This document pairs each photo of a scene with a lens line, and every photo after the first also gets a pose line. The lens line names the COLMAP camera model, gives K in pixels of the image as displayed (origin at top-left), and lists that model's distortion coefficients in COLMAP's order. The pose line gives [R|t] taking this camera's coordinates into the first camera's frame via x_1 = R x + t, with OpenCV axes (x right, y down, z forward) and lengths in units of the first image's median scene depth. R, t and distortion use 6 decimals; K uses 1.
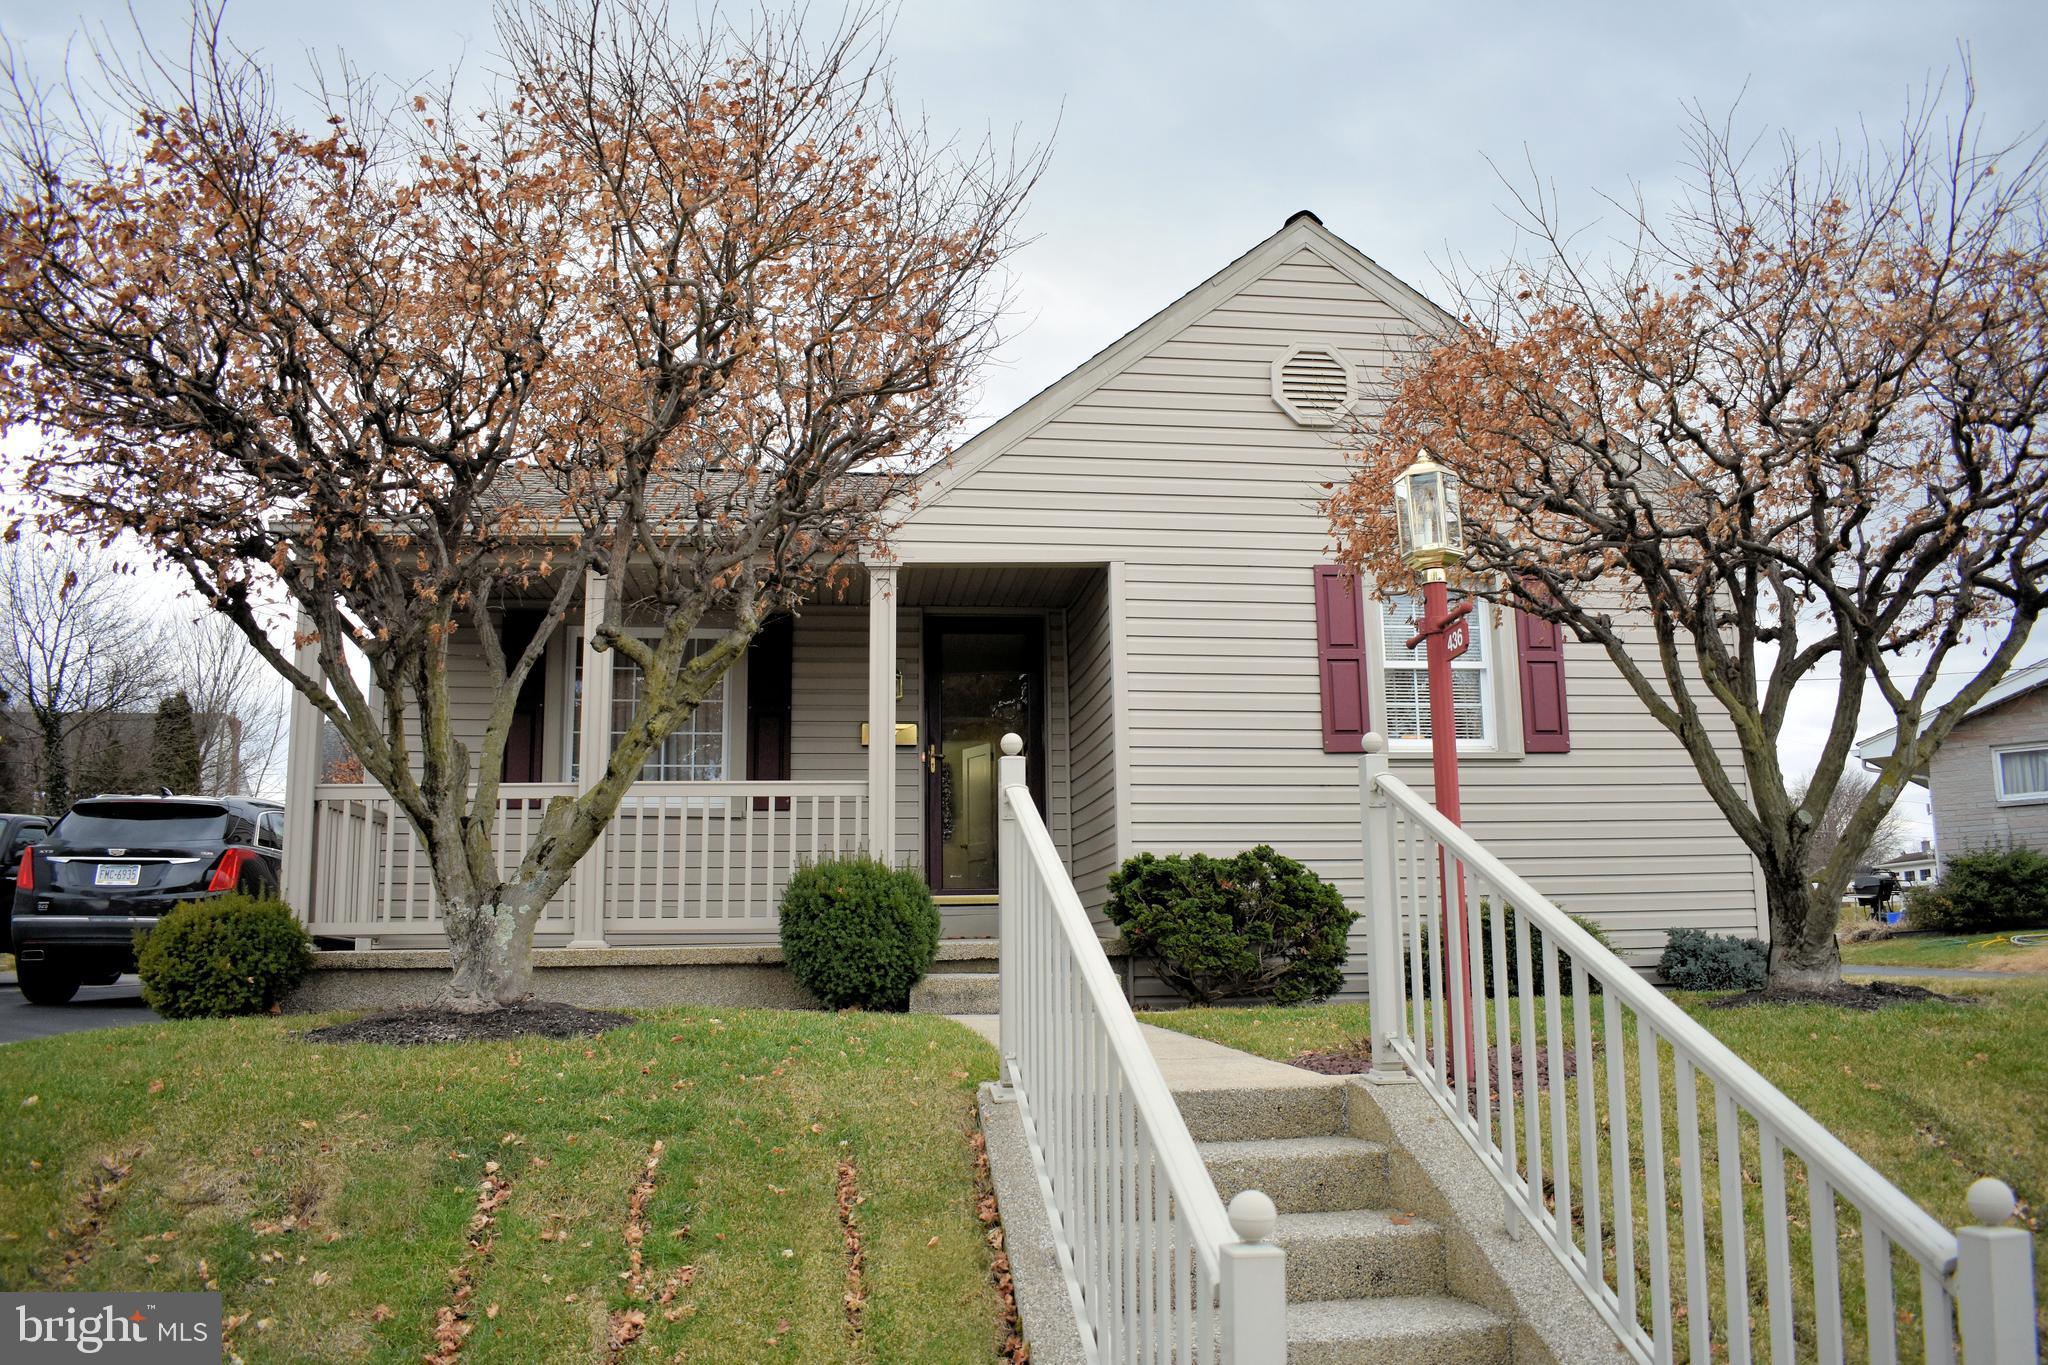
lens RADIAL K [[1608.3, 0, 1016.7], [0, 1608.3, 677.2], [0, 0, 1]] dist [-0.085460, 0.008368]
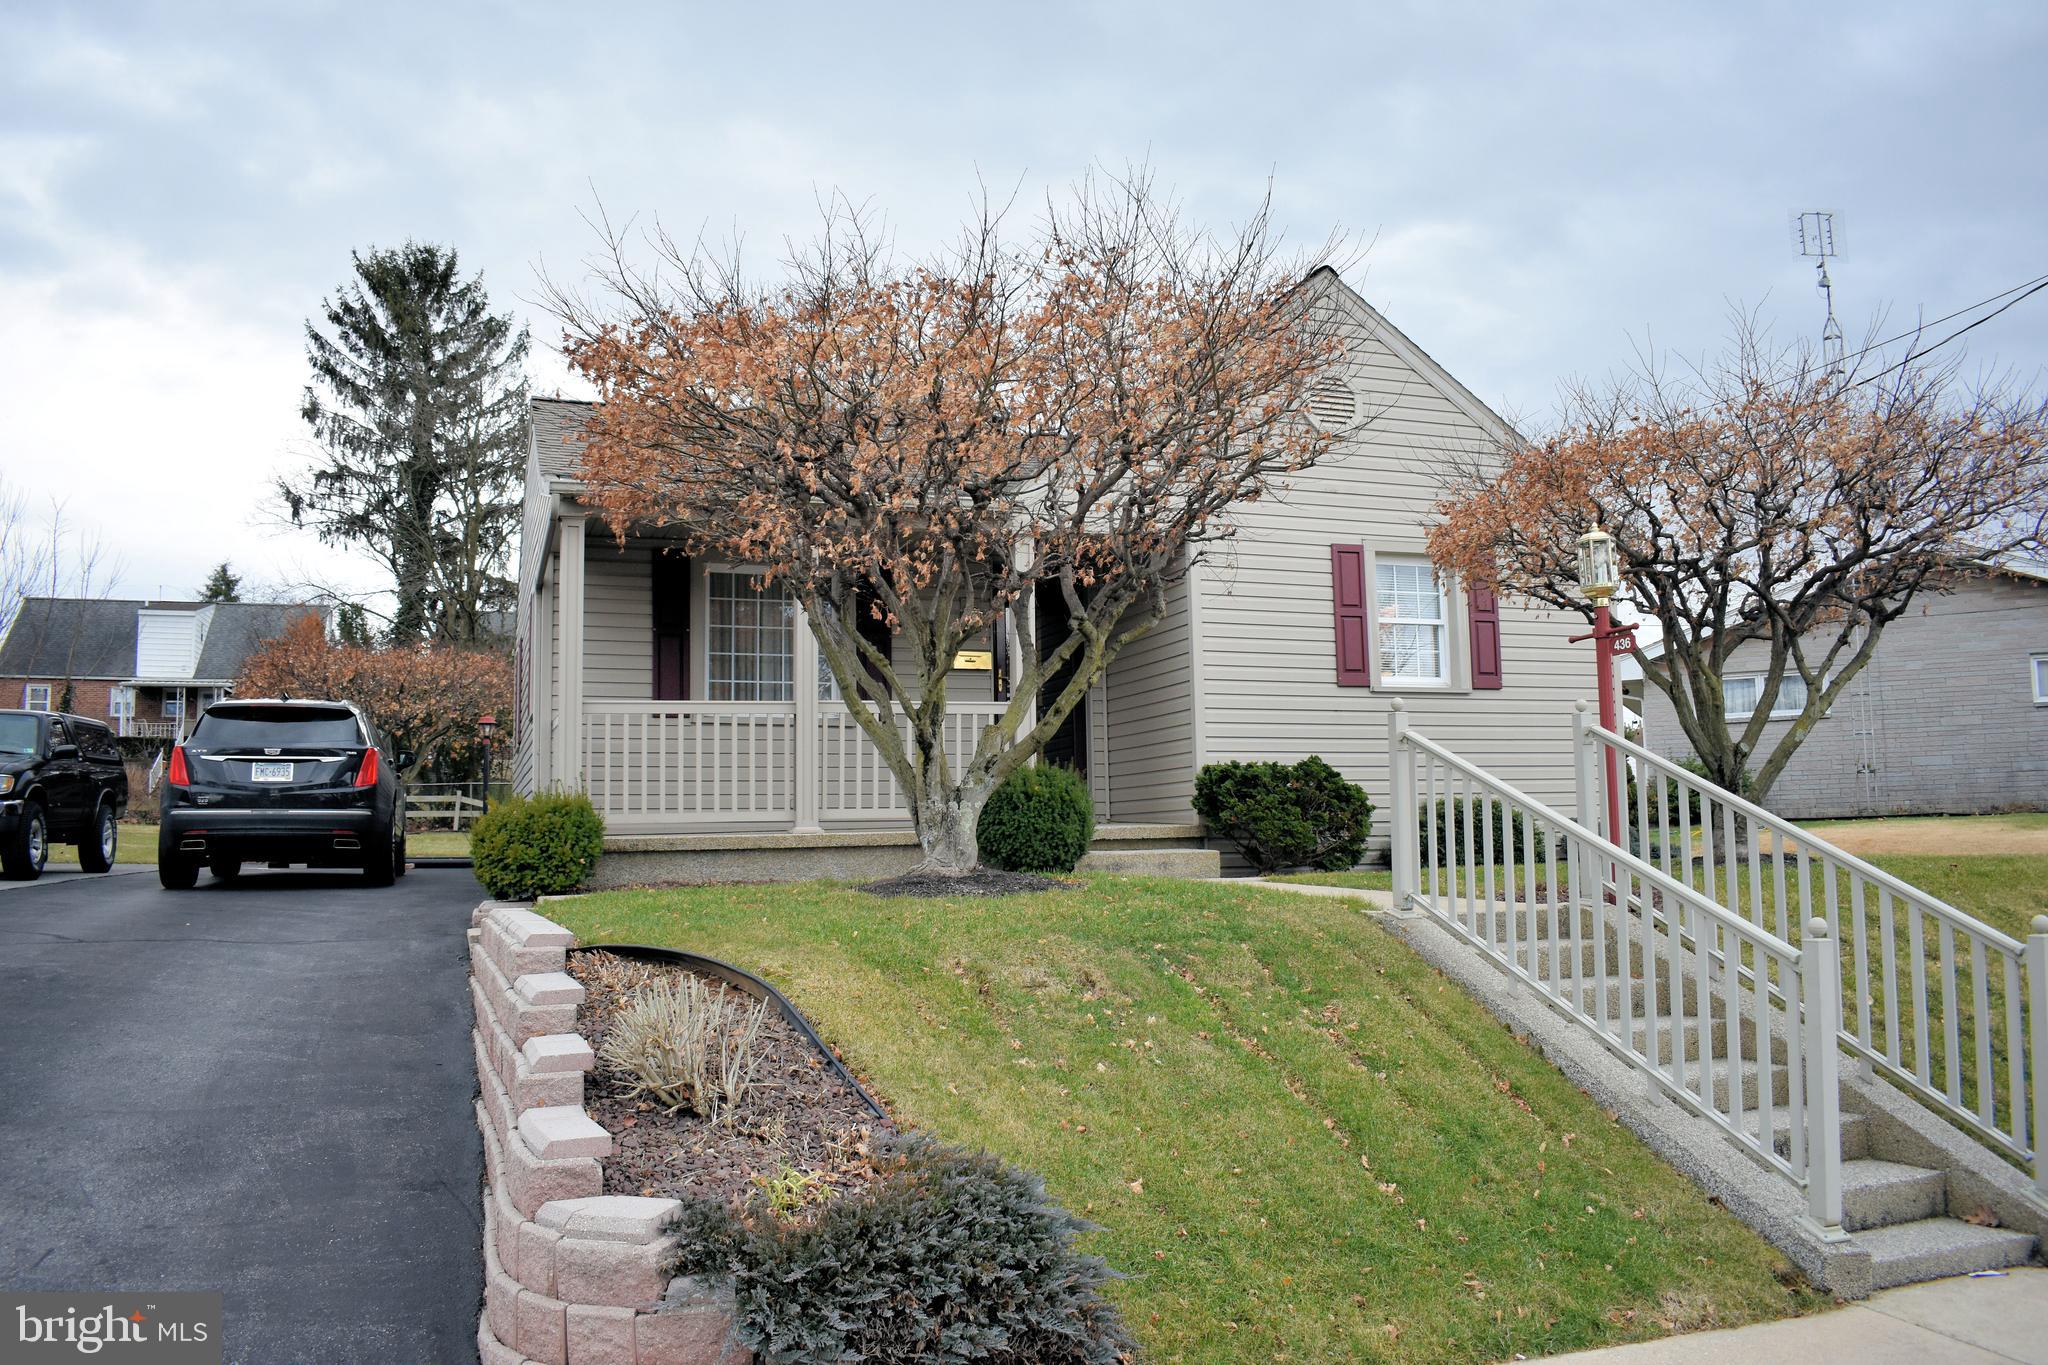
lens RADIAL K [[1608.3, 0, 1029.7], [0, 1608.3, 680.3], [0, 0, 1]] dist [-0.085460, 0.008368]
pose [[0.975294, 0.018921, 0.220100, -0.380534], [-0.034450, 0.997163, 0.066927, -0.041285], [-0.218209, -0.072856, 0.973179, -0.262432]]
